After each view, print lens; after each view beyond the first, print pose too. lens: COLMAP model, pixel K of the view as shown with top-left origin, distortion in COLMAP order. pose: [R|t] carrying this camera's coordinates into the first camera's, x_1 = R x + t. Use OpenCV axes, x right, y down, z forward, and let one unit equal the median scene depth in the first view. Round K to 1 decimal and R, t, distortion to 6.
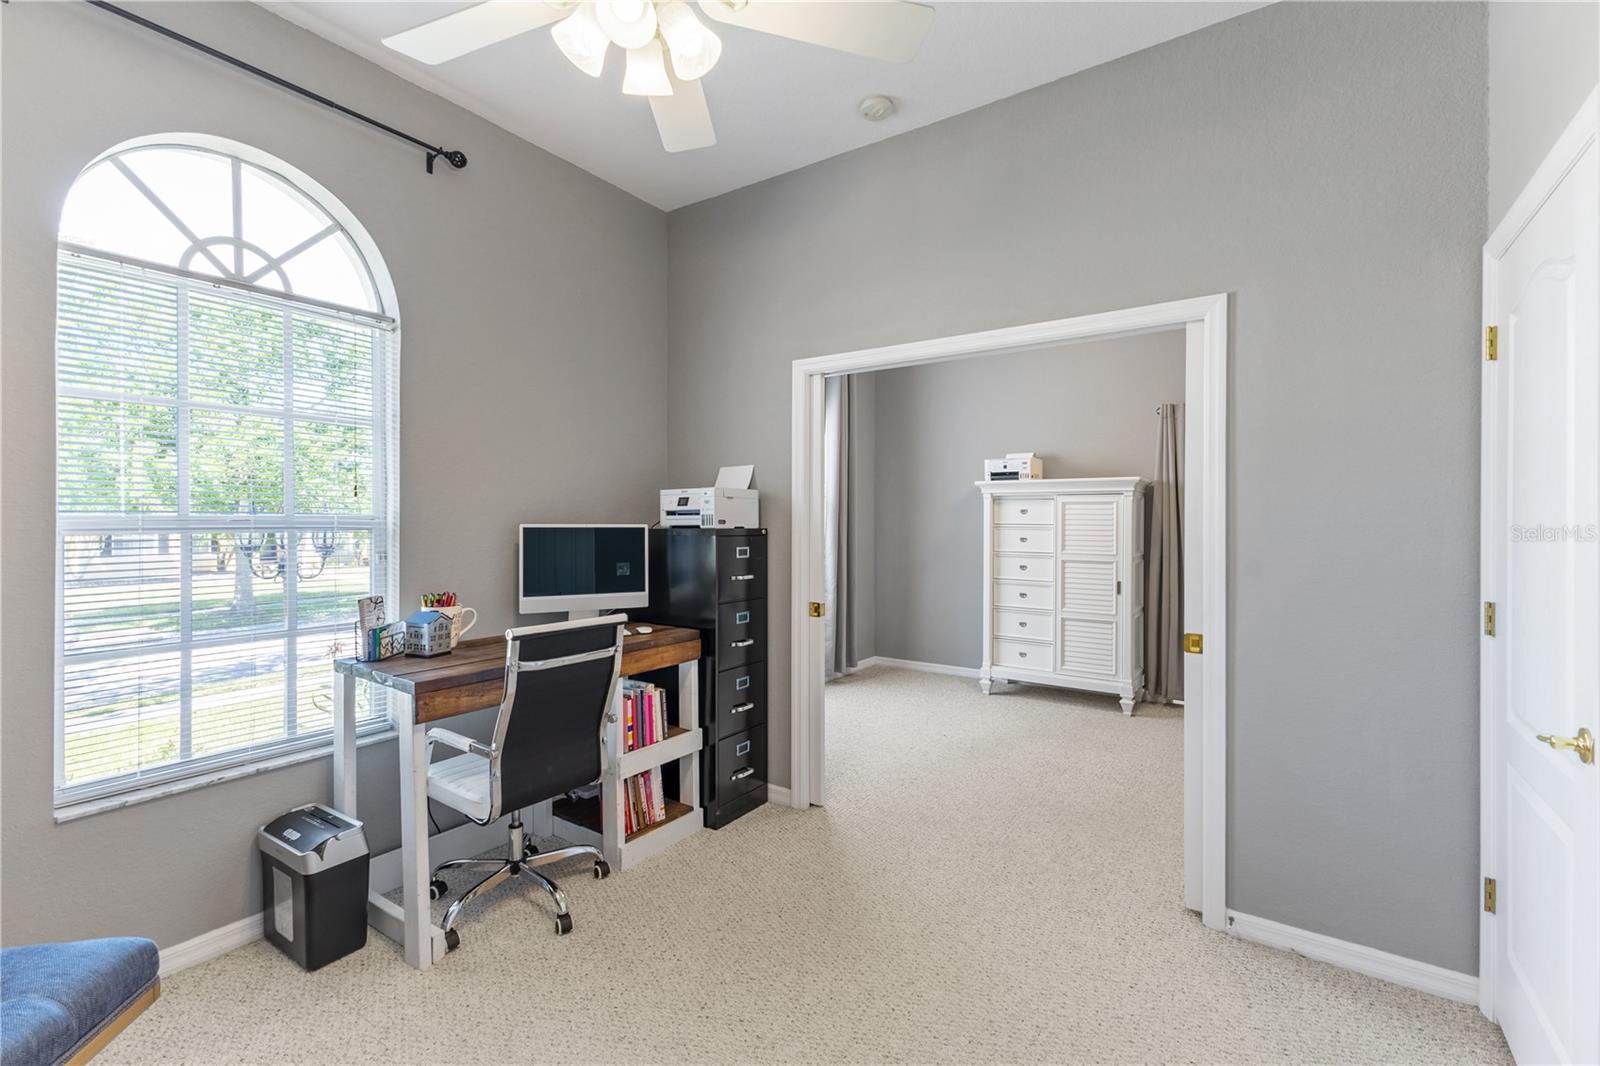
lens RADIAL K [[690.0, 0, 797.5], [0, 690.0, 527.0], [0, 0, 1]] dist [0.005179, -0.000210]
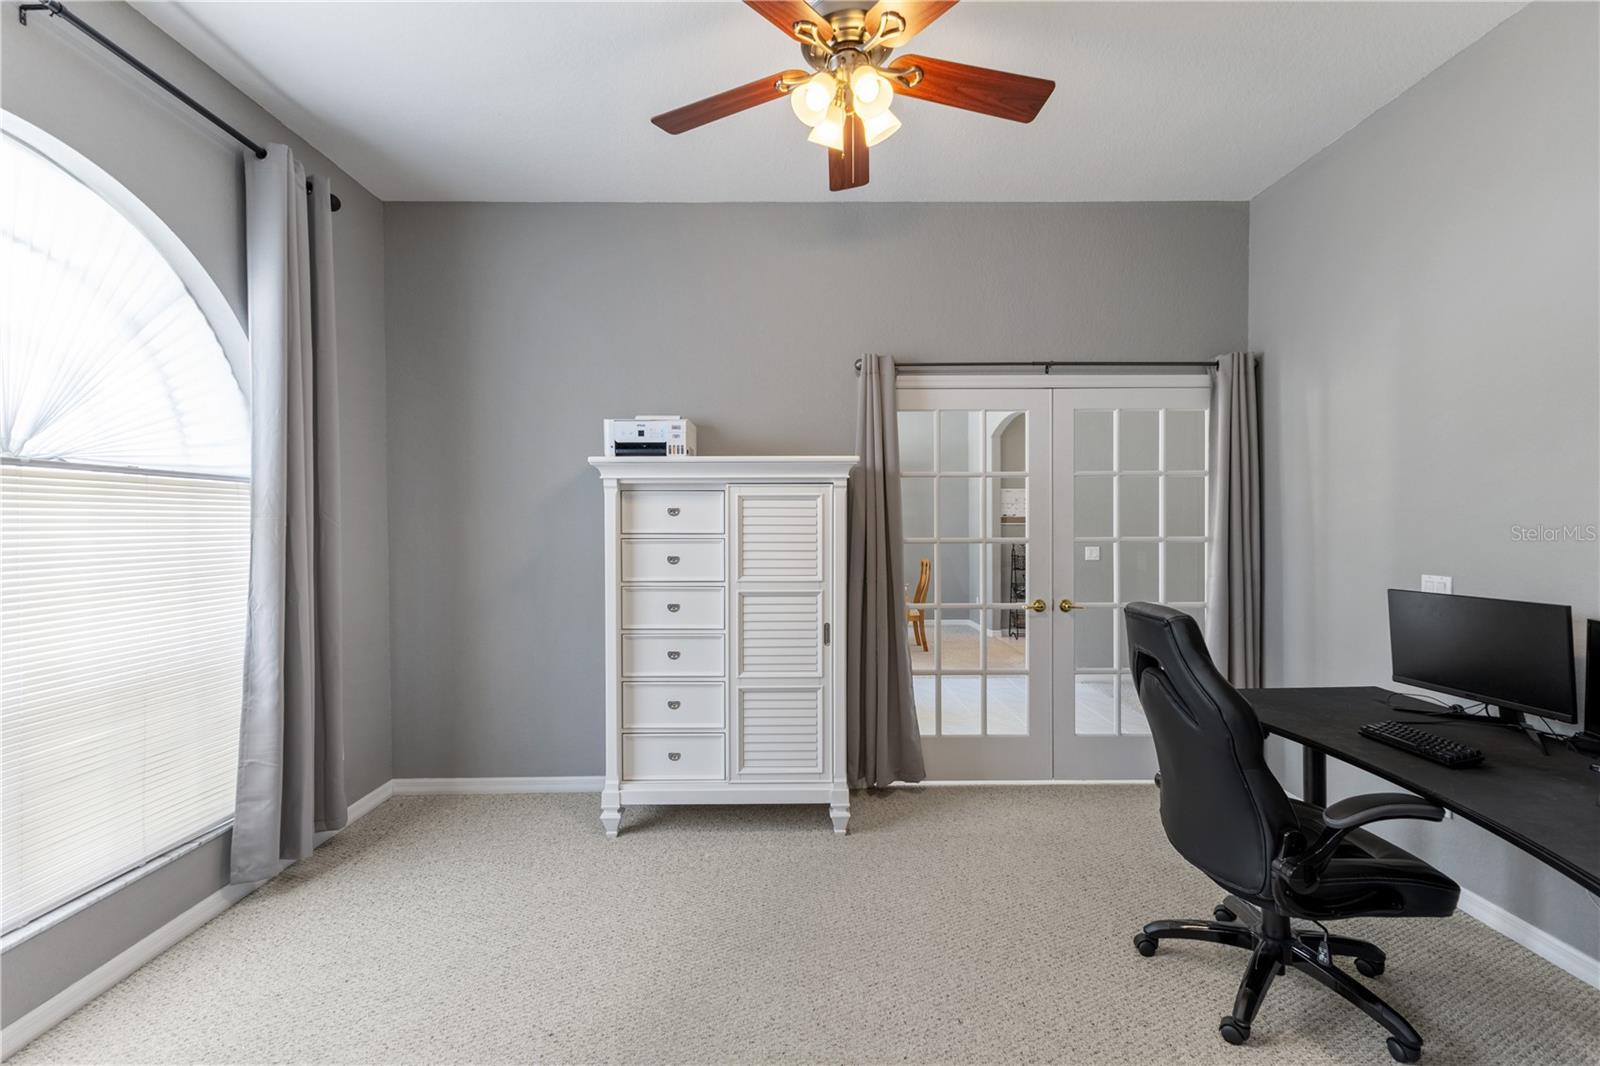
lens RADIAL K [[690.0, 0, 798.4], [0, 690.0, 531.6], [0, 0, 1]] dist [0.005179, -0.000210]
pose [[0.819587, -0.011816, 0.572832, 0.081098], [0.011781, 0.999923, 0.003770, -0.006584], [-0.572833, 0.003658, 0.819664, 0.467387]]
